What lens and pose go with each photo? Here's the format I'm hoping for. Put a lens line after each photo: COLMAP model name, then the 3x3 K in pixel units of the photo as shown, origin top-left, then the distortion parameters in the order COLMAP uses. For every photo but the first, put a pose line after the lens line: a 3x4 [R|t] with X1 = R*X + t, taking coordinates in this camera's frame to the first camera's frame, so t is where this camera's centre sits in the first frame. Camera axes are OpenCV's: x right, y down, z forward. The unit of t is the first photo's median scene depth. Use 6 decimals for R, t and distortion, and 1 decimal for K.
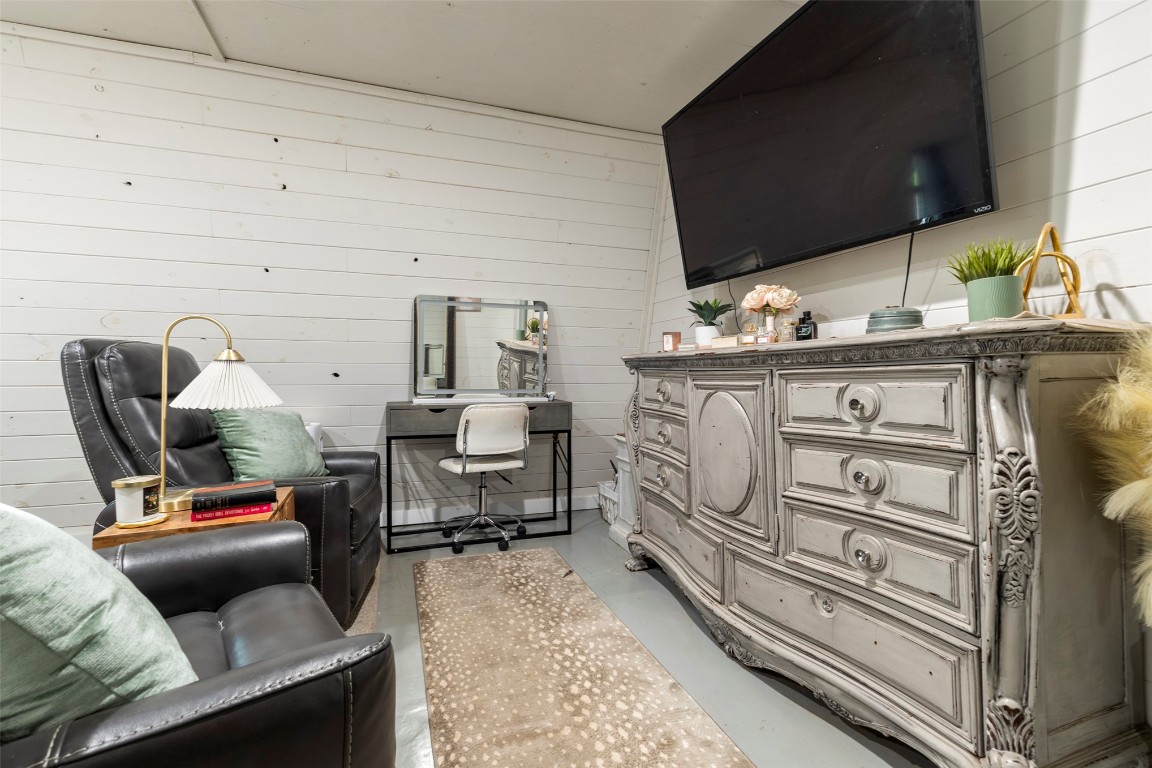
lens RADIAL K [[511.6, 0, 575.7], [0, 511.6, 379.3], [0, 0, 1]] dist [0.005897, -0.000061]
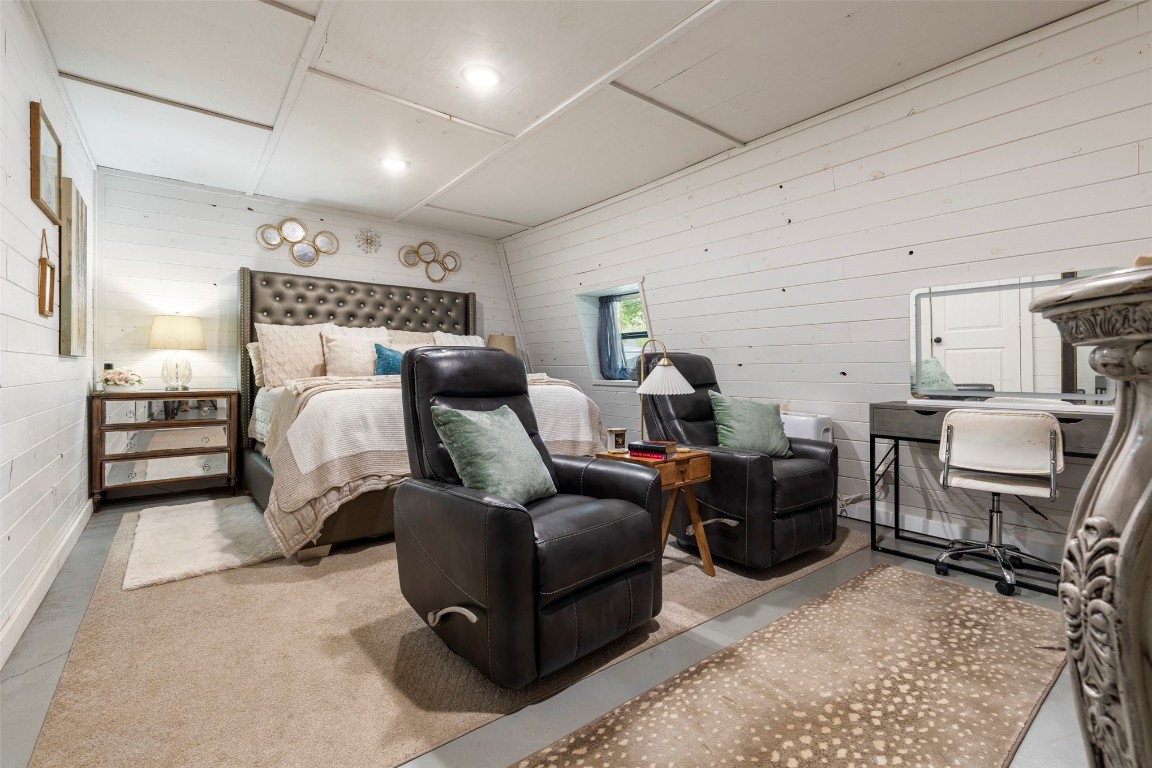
lens RADIAL K [[511.6, 0, 576.1], [0, 511.6, 375.9], [0, 0, 1]] dist [0.005897, -0.000061]
pose [[0.328980, 0.007151, -0.944310, 0.475034], [-0.008961, 0.999950, 0.004451, -0.004544], [0.944294, 0.006998, 0.329028, 0.125971]]
